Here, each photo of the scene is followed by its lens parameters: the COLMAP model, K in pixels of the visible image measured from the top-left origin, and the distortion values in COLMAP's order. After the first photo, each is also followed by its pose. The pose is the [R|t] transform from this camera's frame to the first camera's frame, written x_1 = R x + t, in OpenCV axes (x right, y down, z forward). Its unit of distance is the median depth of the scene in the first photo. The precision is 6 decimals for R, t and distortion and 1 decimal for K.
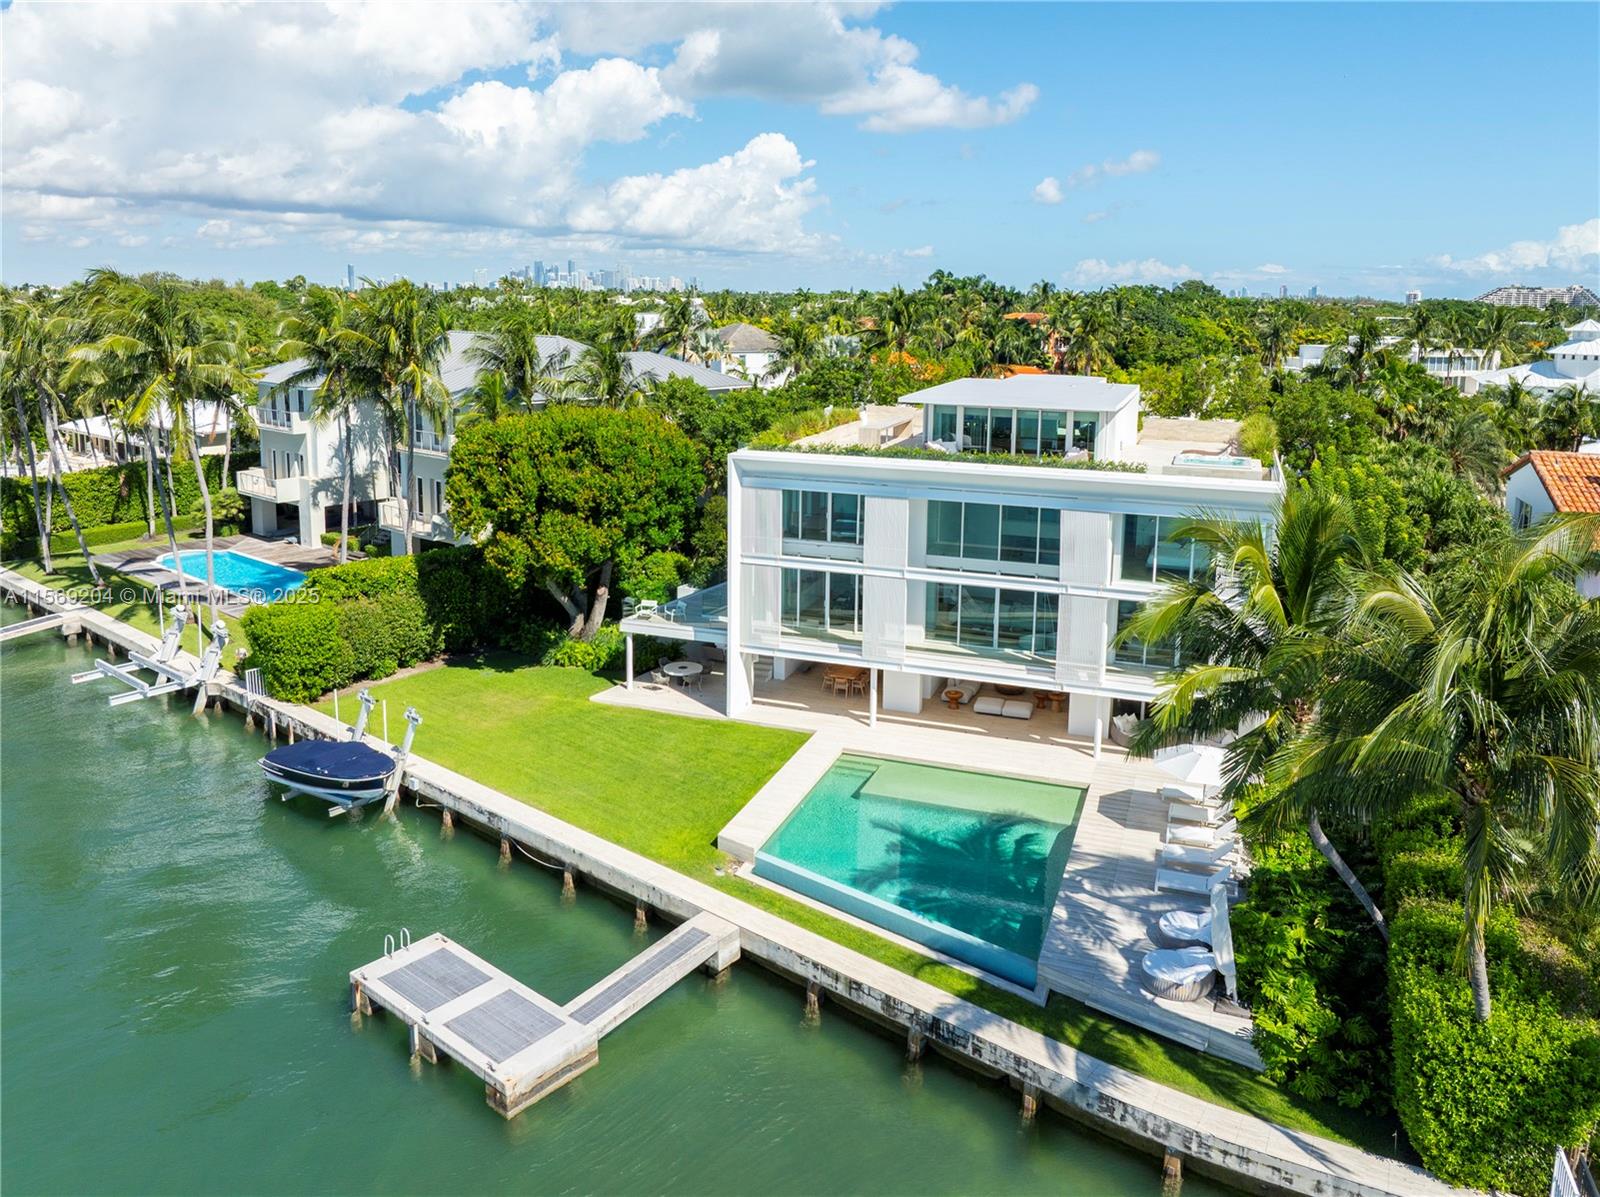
lens RADIAL K [[1220.0, 0, 793.6], [0, 1220.0, 463.7], [0, 0, 1]] dist [-0.035626, 0.014074]
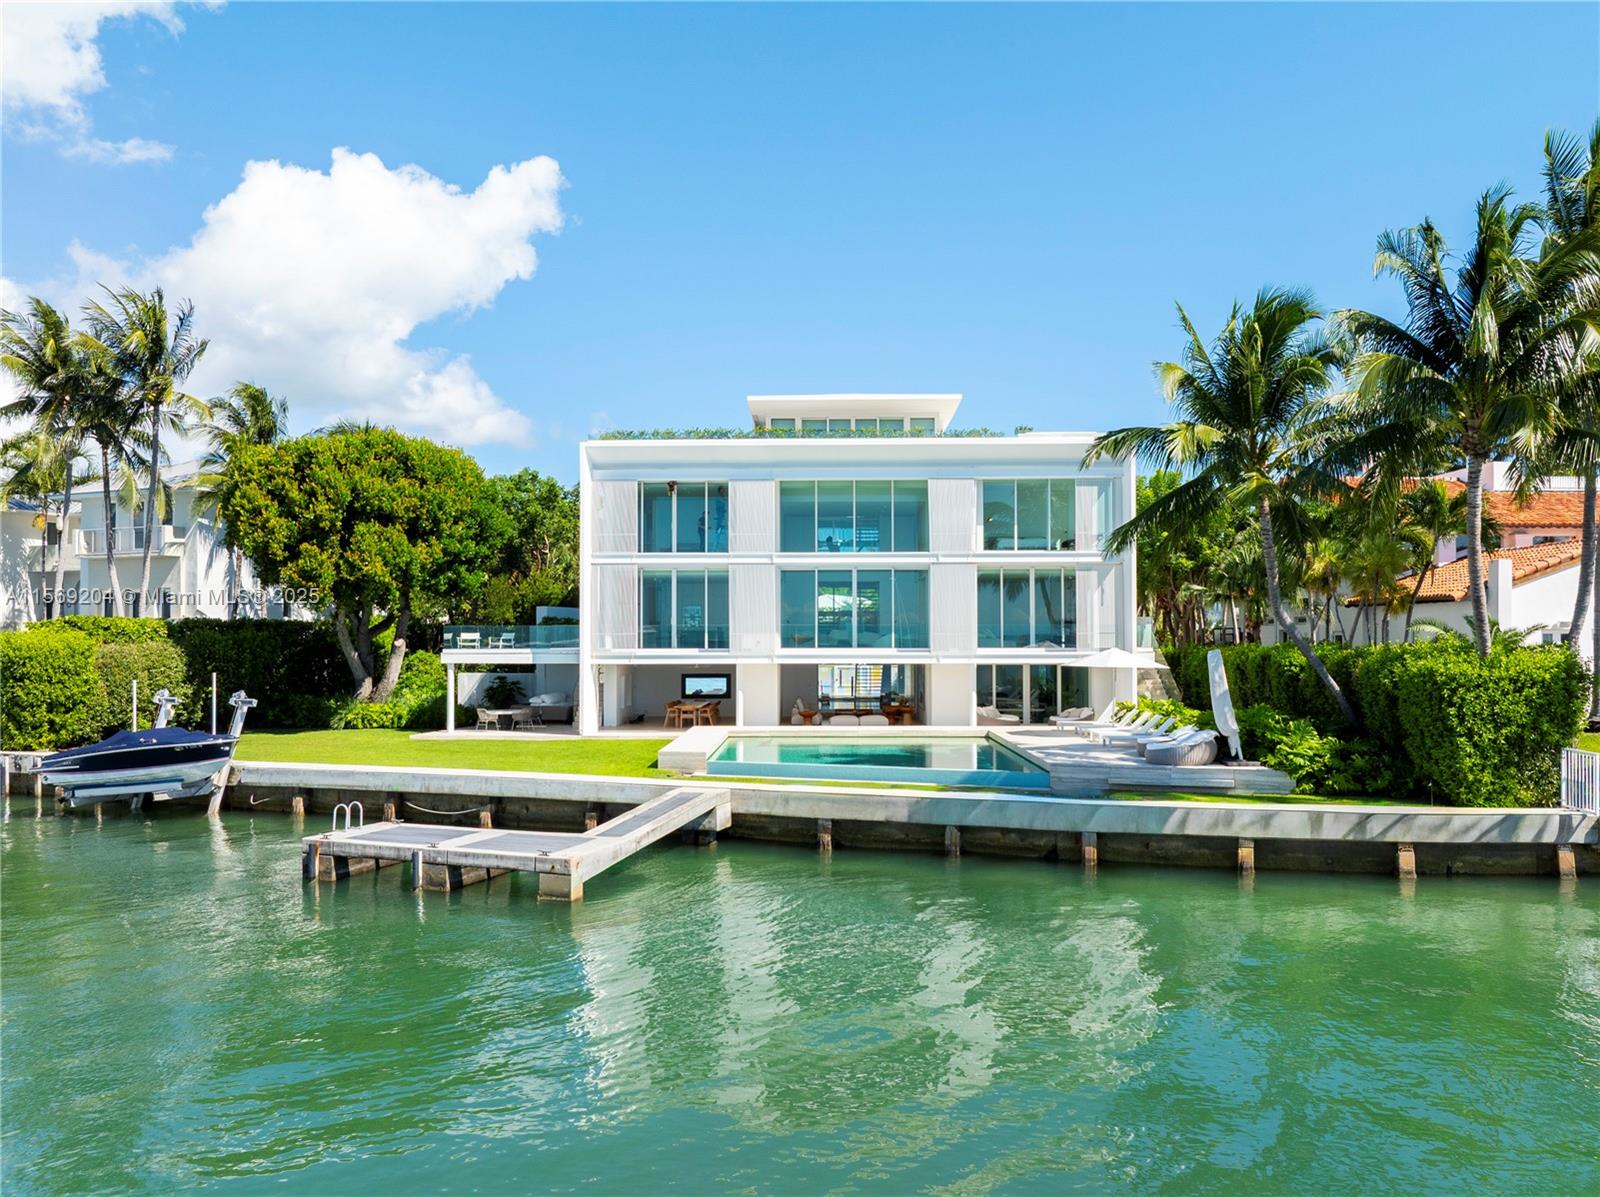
lens RADIAL K [[1311.1, 0, 791.1], [0, 1311.1, 625.3], [0, 0, 1]] dist [-0.026967, -0.006777]
pose [[0.948436, -0.010135, 0.316808, -0.225478], [0.056748, 0.988769, -0.138258, 0.286275], [-0.311849, 0.149107, 0.938359, 0.021507]]
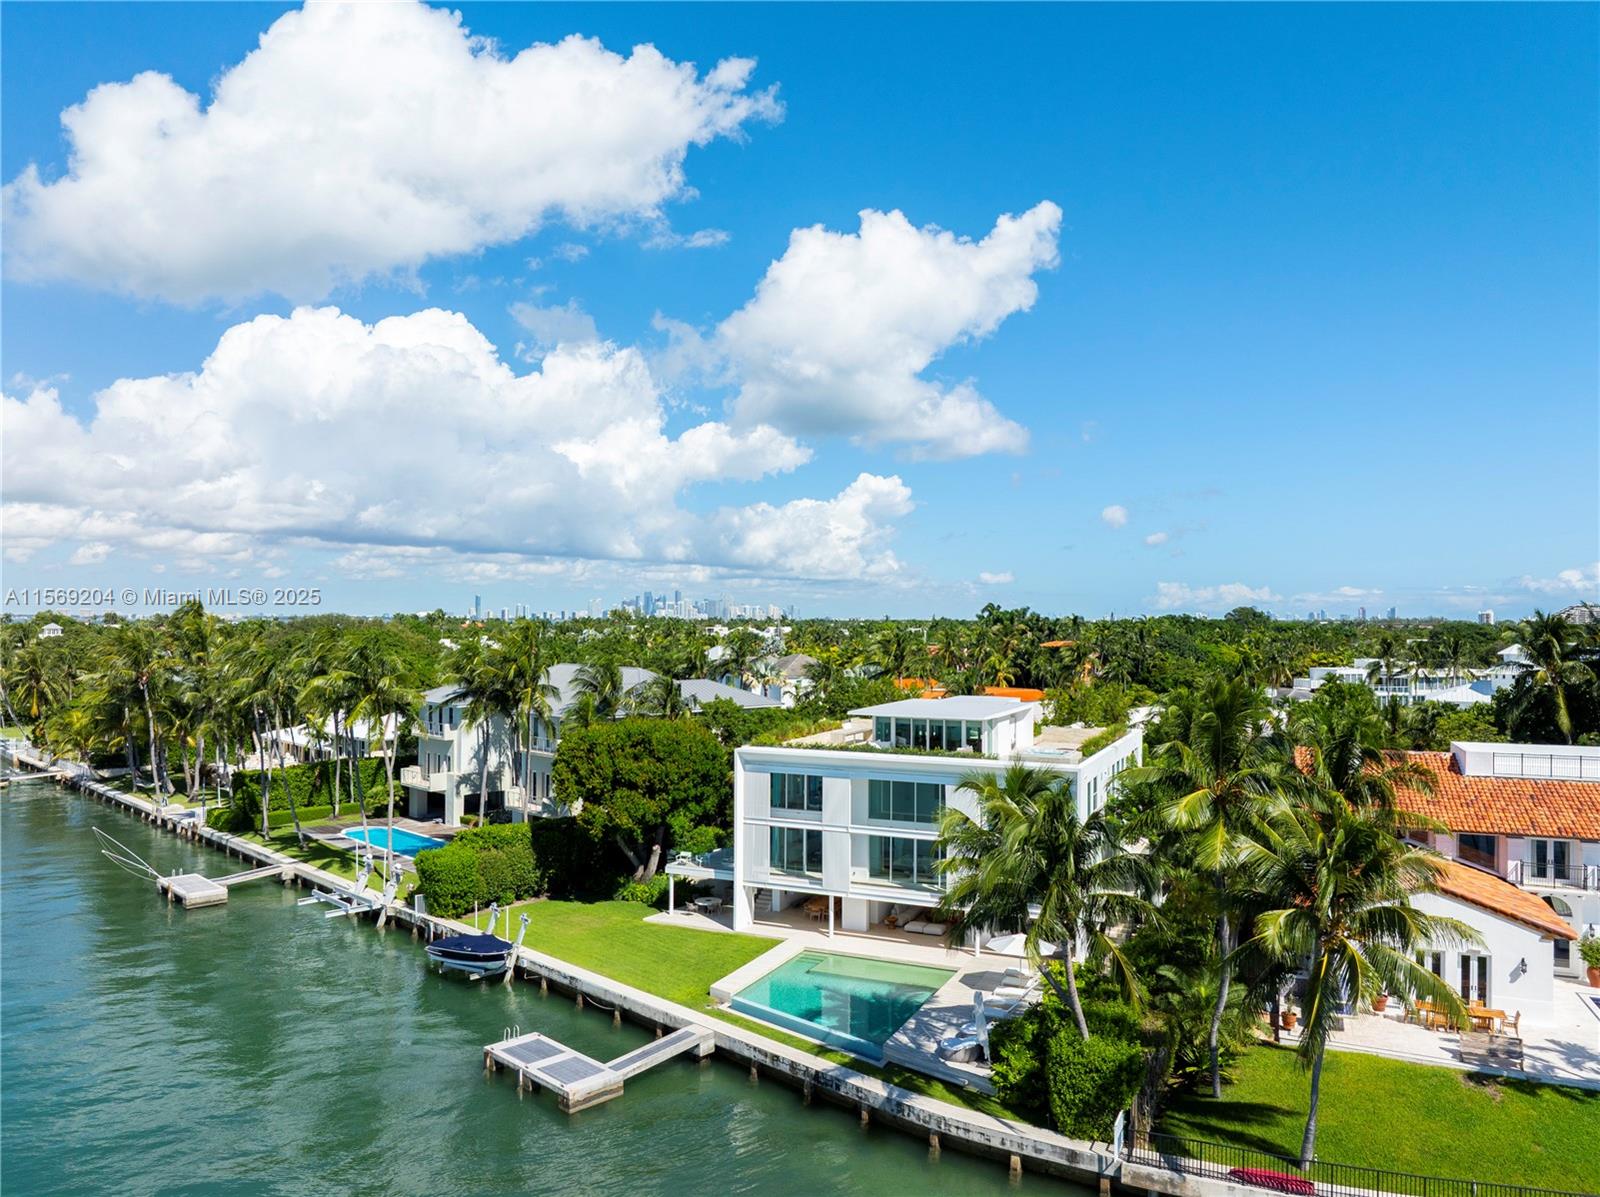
lens RADIAL K [[1158.4, 0, 785.4], [0, 1158.4, 574.4], [0, 0, 1]] dist [-0.041824, 0.013250]
pose [[0.996258, -0.010927, -0.085734, 0.138059], [-0.004436, 0.984202, -0.176992, 0.033542], [0.086313, 0.176710, 0.980471, -0.455905]]
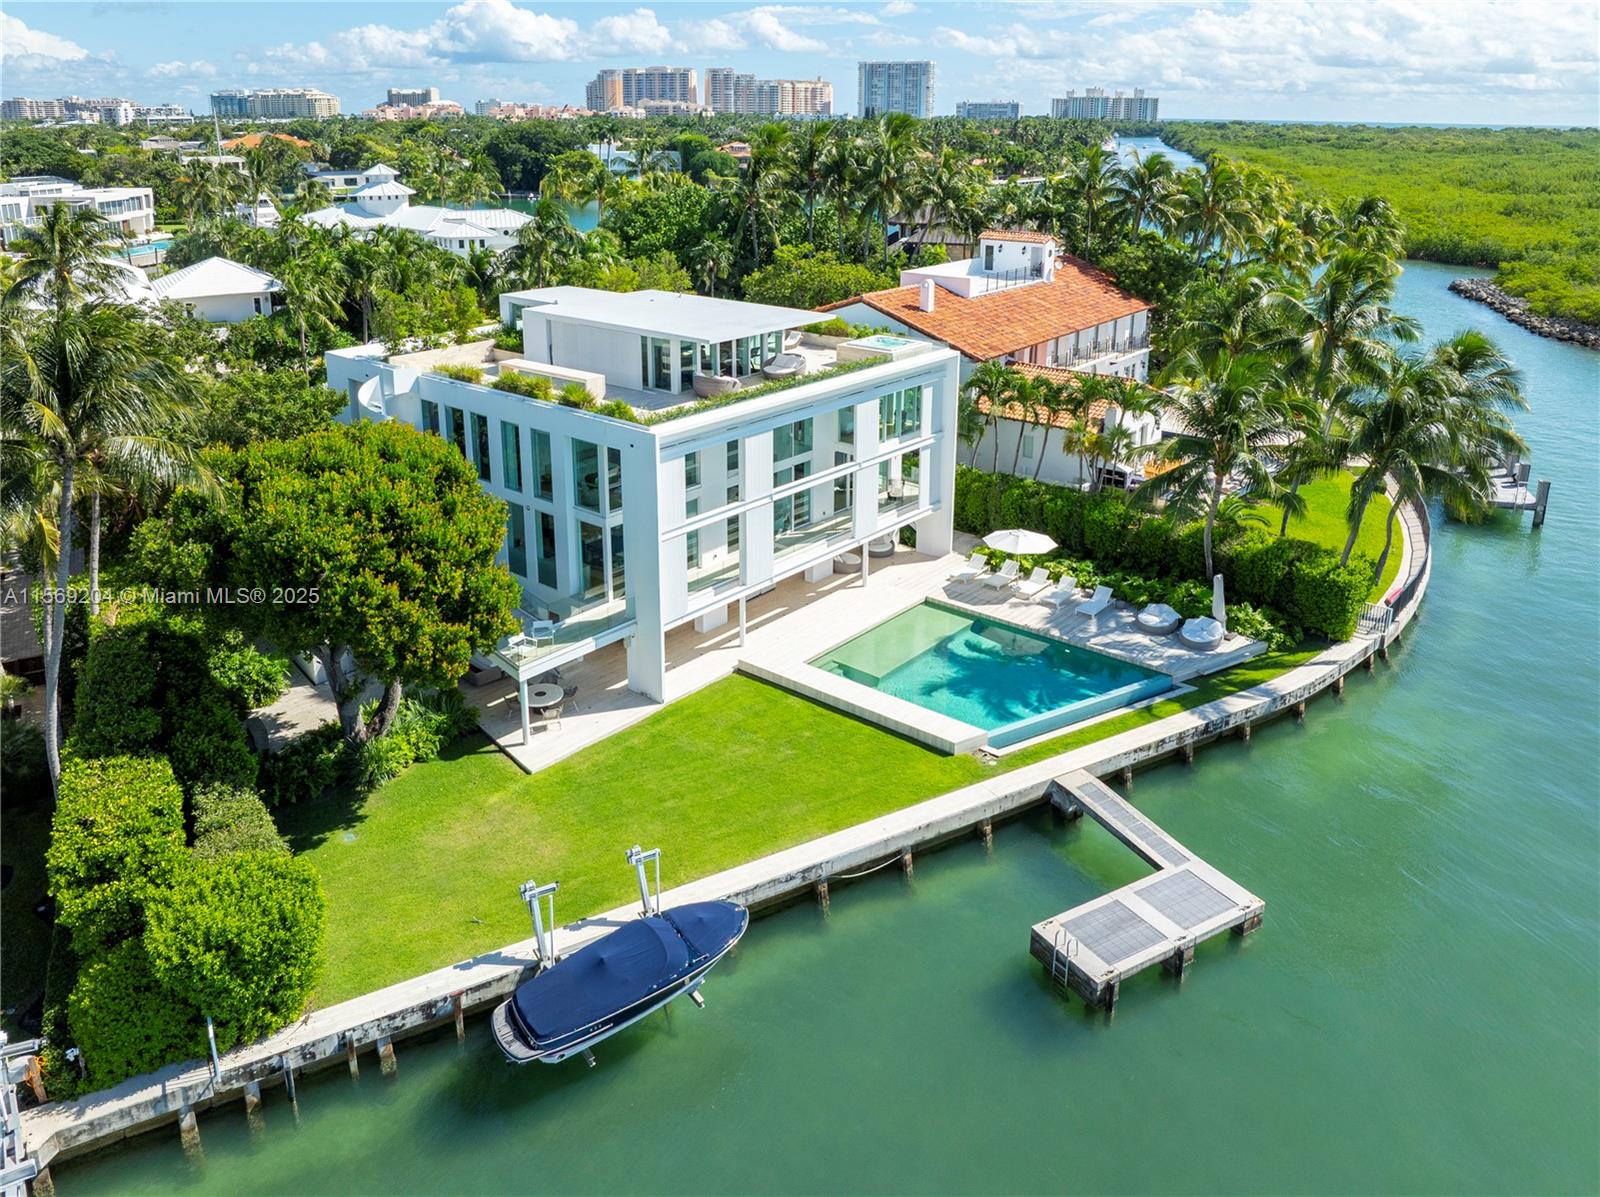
lens RADIAL K [[1158.4, 0, 810.2], [0, 1158.4, 490.3], [0, 0, 1]] dist [-0.041824, 0.013250]
pose [[0.335544, -0.306114, 0.890901, -0.823823], [0.132506, 0.951665, 0.277086, -0.202836], [-0.932659, 0.025075, 0.359887, 0.585693]]
